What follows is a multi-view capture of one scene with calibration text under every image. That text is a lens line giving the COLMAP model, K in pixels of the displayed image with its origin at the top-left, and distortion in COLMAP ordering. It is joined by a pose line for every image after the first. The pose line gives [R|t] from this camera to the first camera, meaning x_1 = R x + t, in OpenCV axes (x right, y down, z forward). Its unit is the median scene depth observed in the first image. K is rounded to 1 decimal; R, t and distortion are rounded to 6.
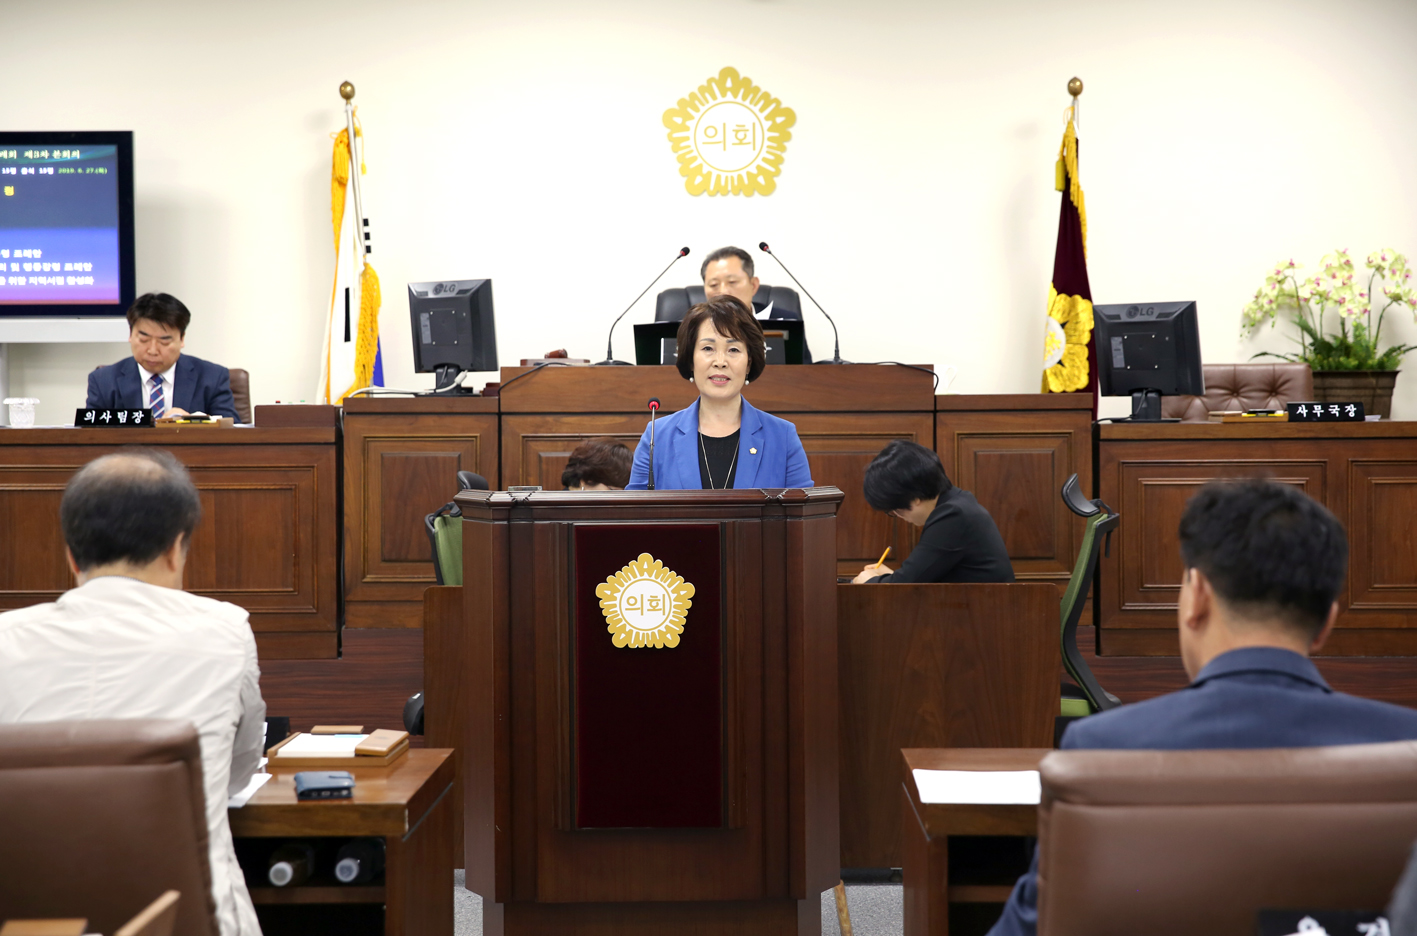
lens RADIAL K [[2390.1, 0, 703.4], [0, 2390.1, 470.9], [0, 0, 1]] dist [0.186319, 0.000000]
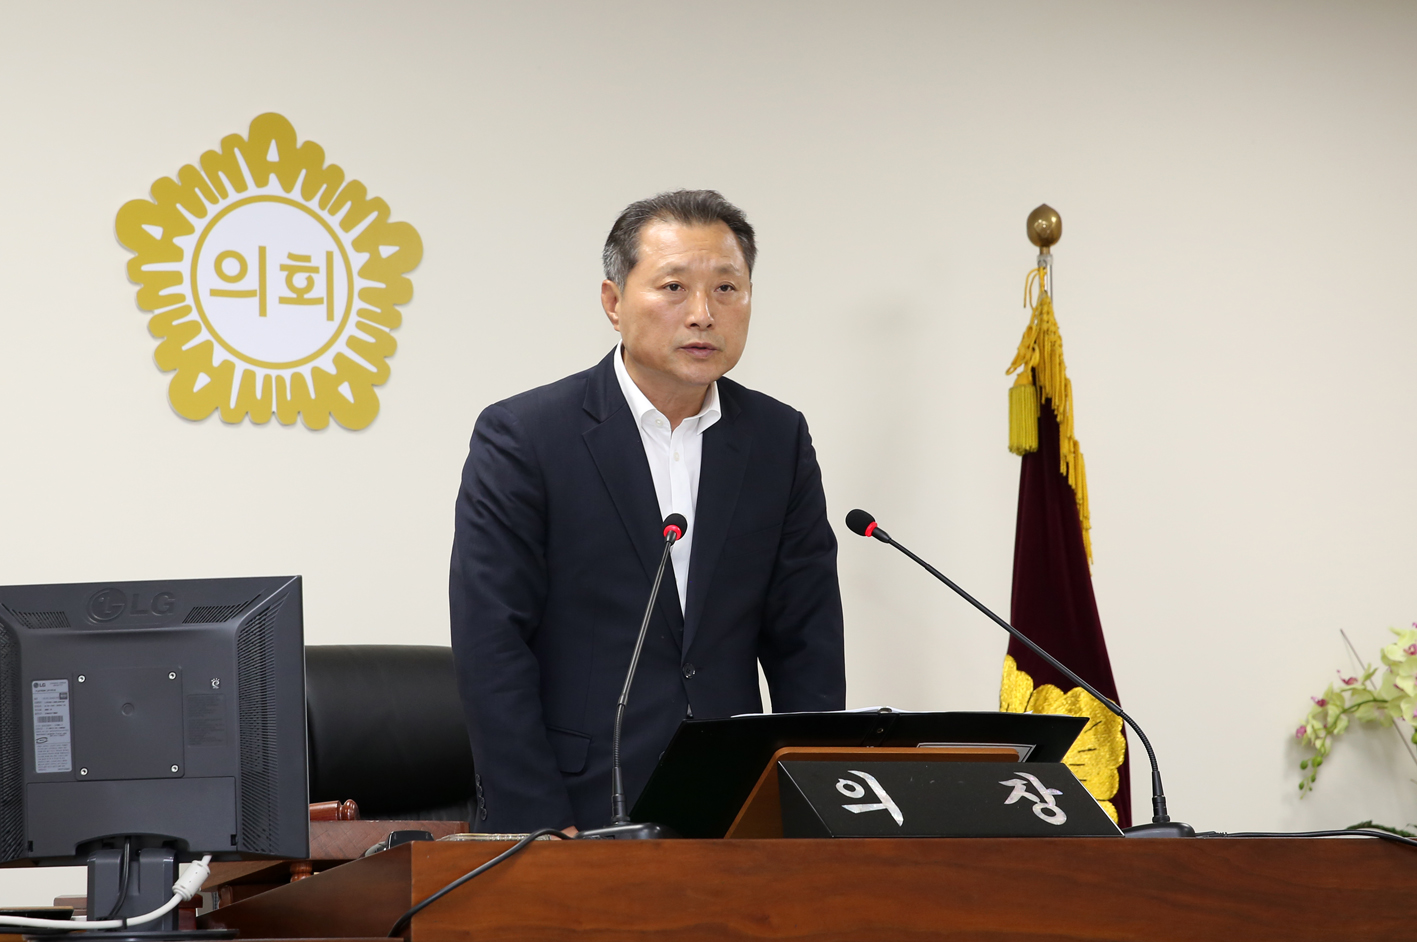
lens RADIAL K [[3743.0, 0, 707.4], [0, 3743.0, 473.0], [0, 0, 1]] dist [0.185324, 0.000000]
pose [[0.866009, 0.048083, 0.497711, -0.247855], [0.025348, 0.989864, -0.139735, -0.017126], [-0.499385, 0.133628, 0.856013, 0.437160]]
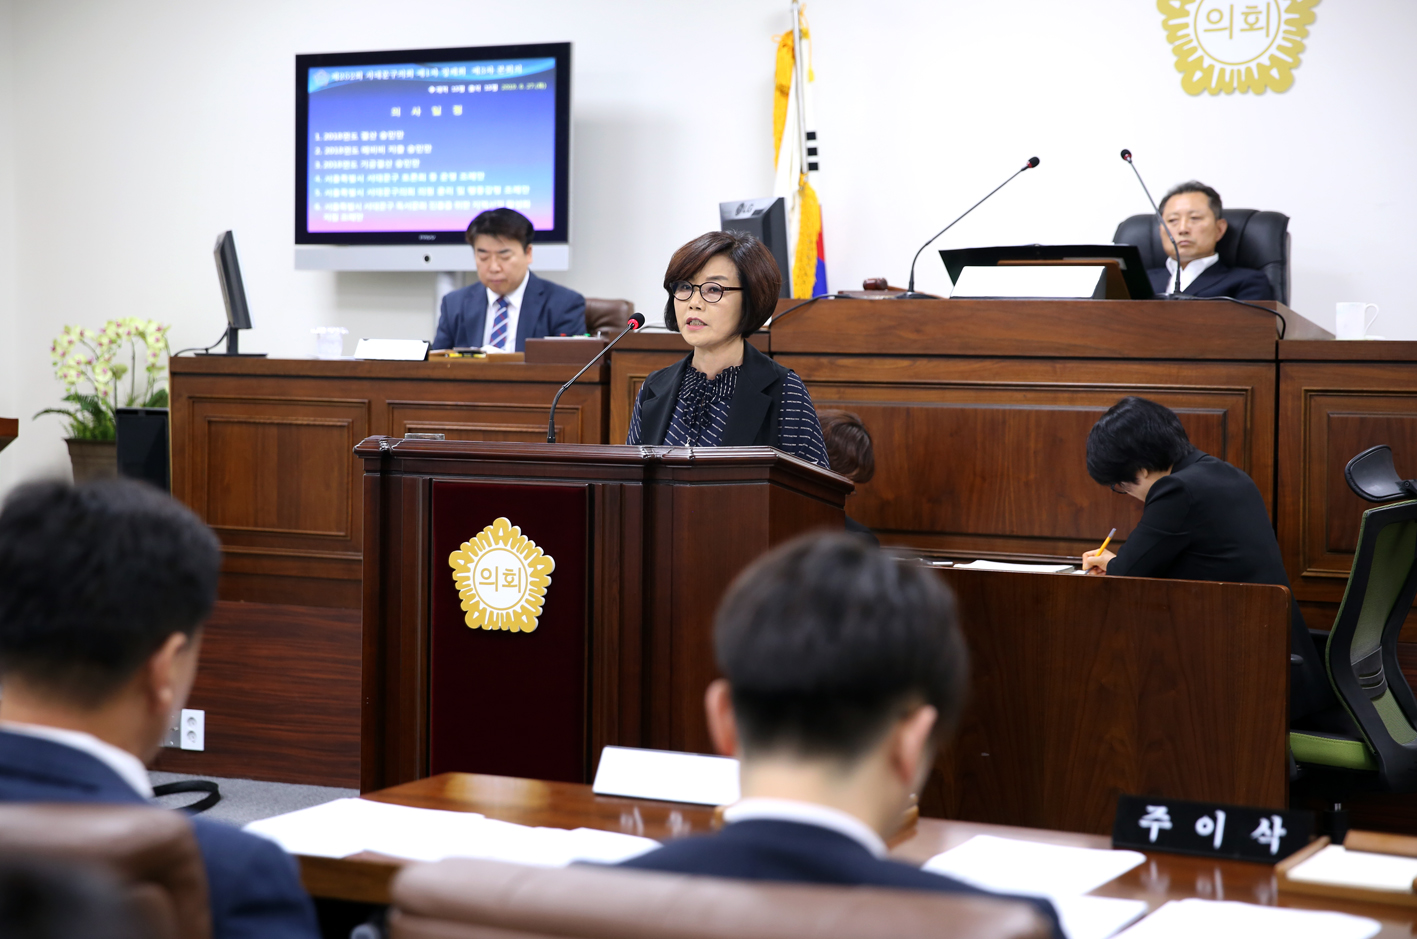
lens RADIAL K [[2623.1, 0, 704.5], [0, 2623.1, 454.1], [0, 0, 1]] dist [0.164067, 0.000000]
pose [[0.908716, 0.036212, -0.415841, 0.233428], [-0.030935, 0.999333, 0.019422, -0.004344], [0.416267, -0.004785, 0.909230, 0.107629]]
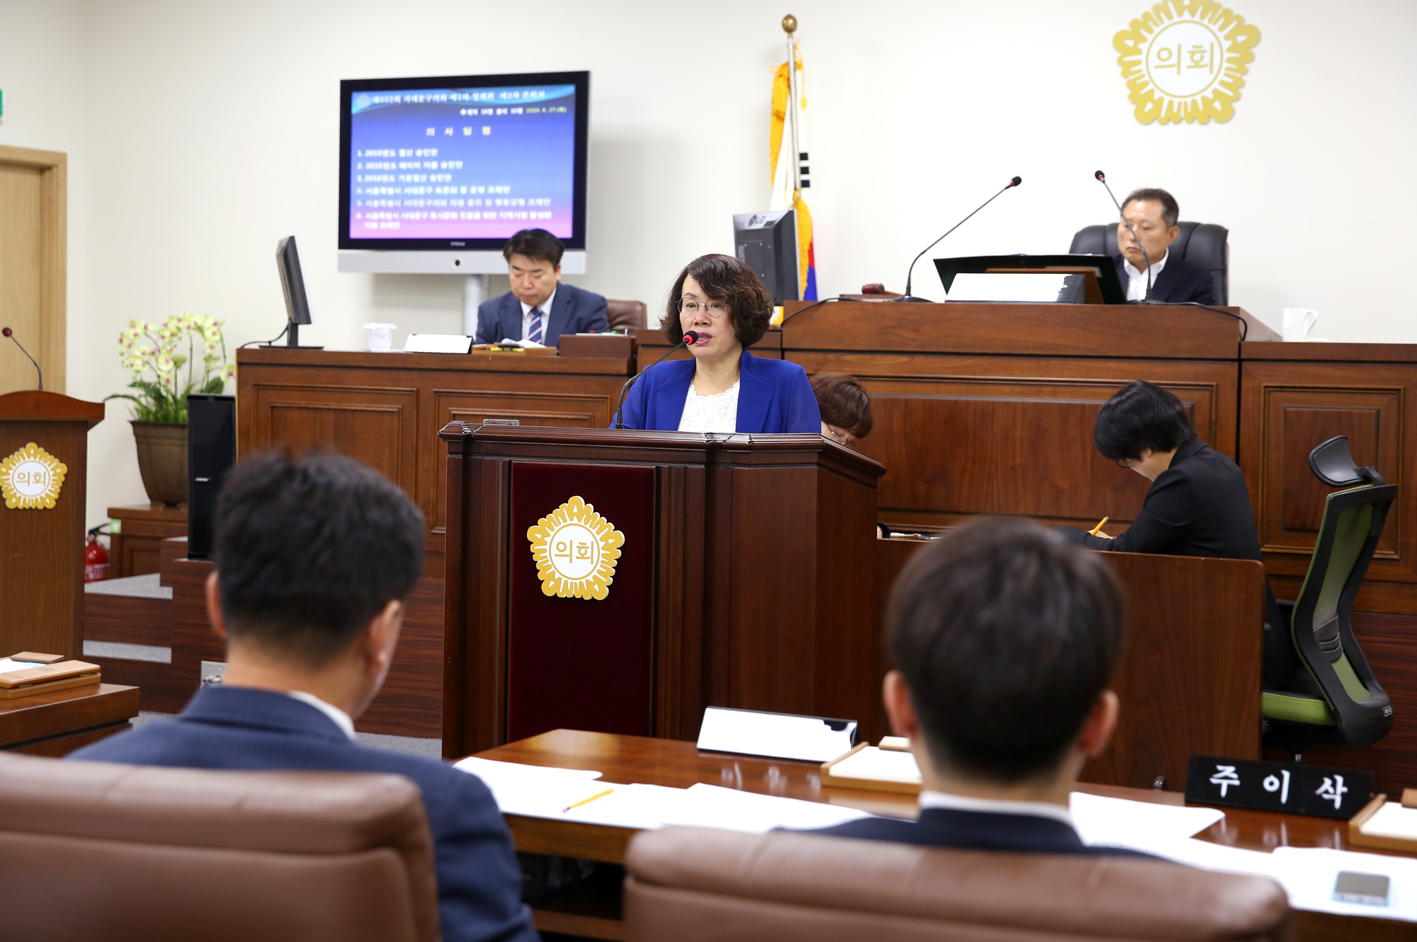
lens RADIAL K [[2302.1, 0, 705.0], [0, 2302.1, 445.6], [0, 0, 1]] dist [0.118105, 0.000000]
pose [[0.917881, 0.044010, -0.394407, 0.206004], [-0.038528, 0.999019, 0.021812, -0.003564], [0.394980, -0.004825, 0.918677, 0.111603]]
